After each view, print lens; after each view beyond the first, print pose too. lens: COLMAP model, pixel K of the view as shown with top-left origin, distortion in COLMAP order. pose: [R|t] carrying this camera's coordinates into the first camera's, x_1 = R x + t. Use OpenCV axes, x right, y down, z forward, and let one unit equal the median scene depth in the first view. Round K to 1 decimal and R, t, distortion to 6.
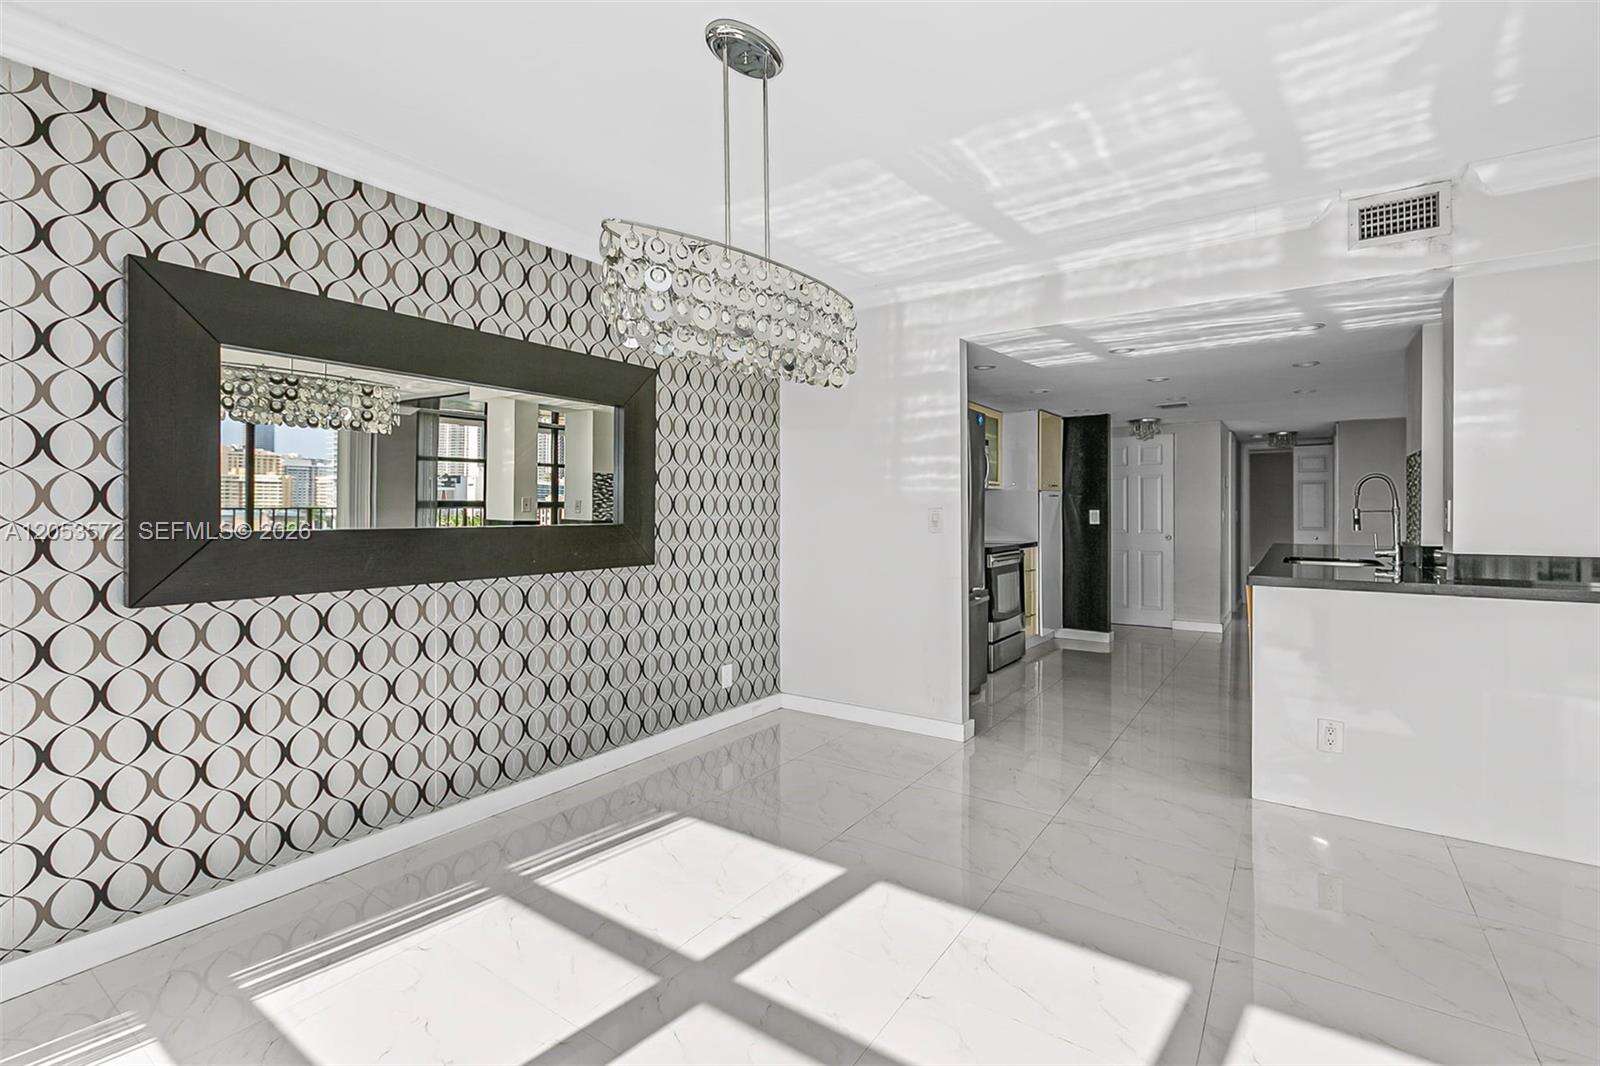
lens RADIAL K [[715.2, 0, 794.5], [0, 715.2, 512.7], [0, 0, 1]] dist [0.000141, -0.000082]
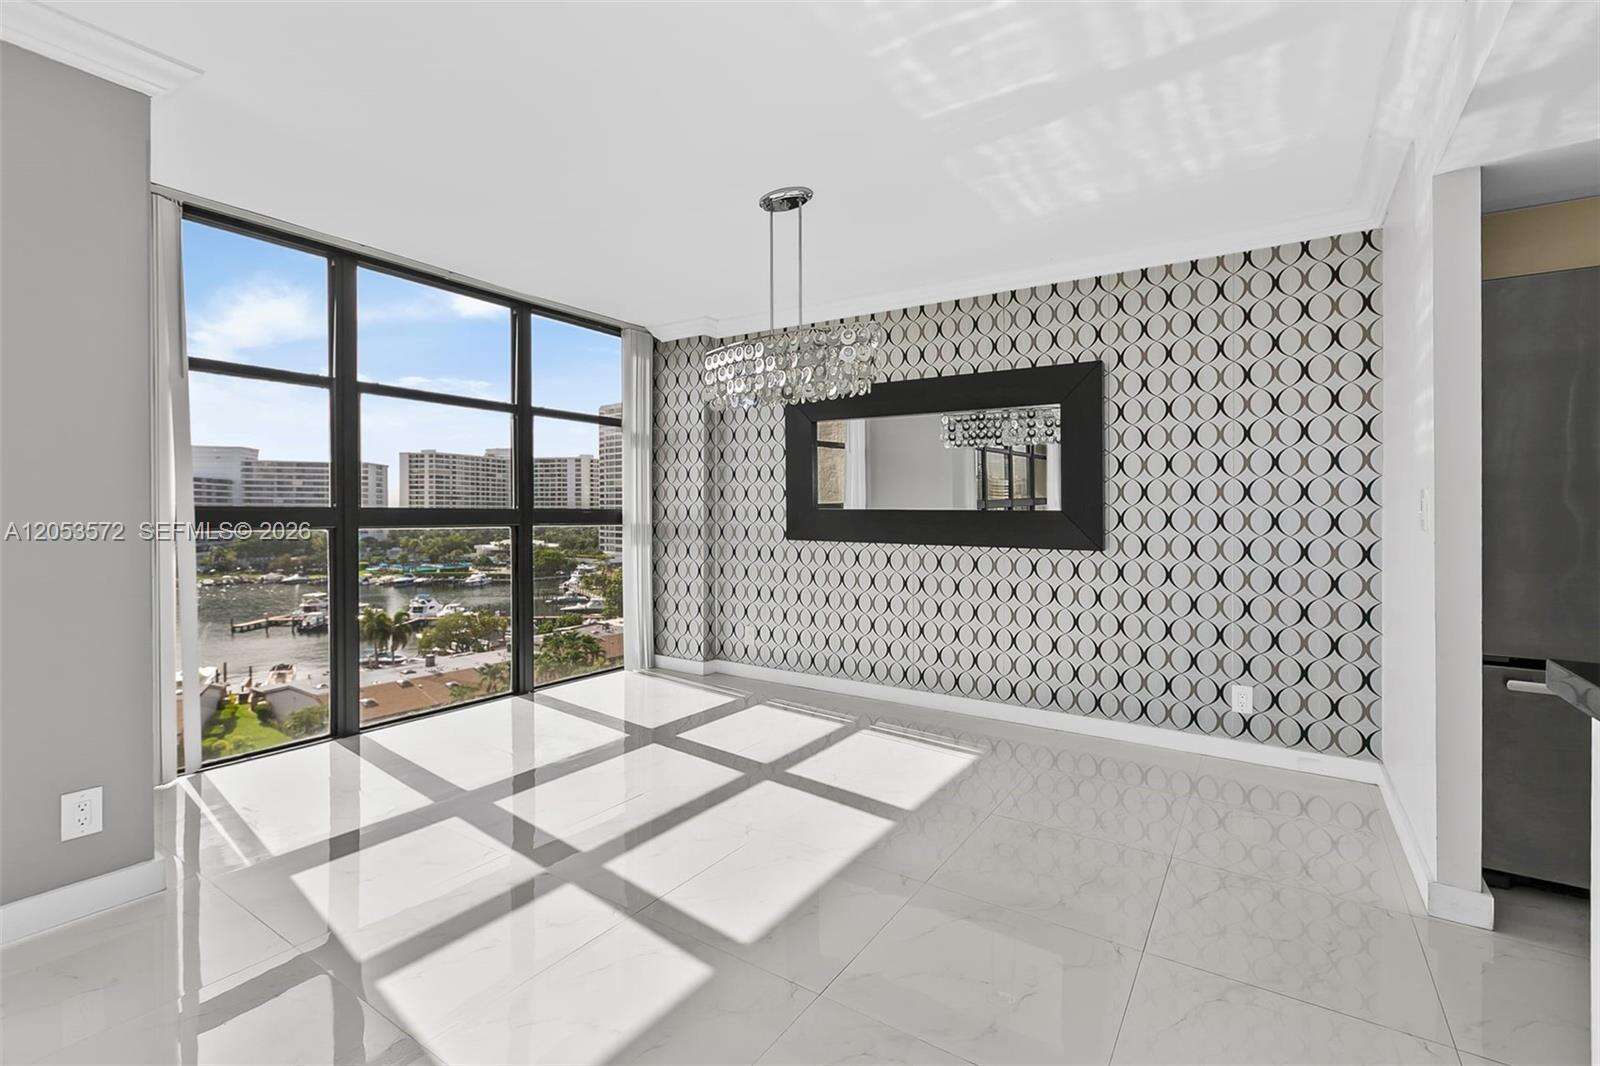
lens RADIAL K [[714.5, 0, 805.8], [0, 714.5, 512.7], [0, 0, 1]] dist [-0.000947, -0.000177]
pose [[0.041061, 0.004505, -0.999146, 1.134850], [-0.009817, 0.999943, 0.004105, 0.024768], [0.999108, 0.009640, 0.041103, 0.743559]]
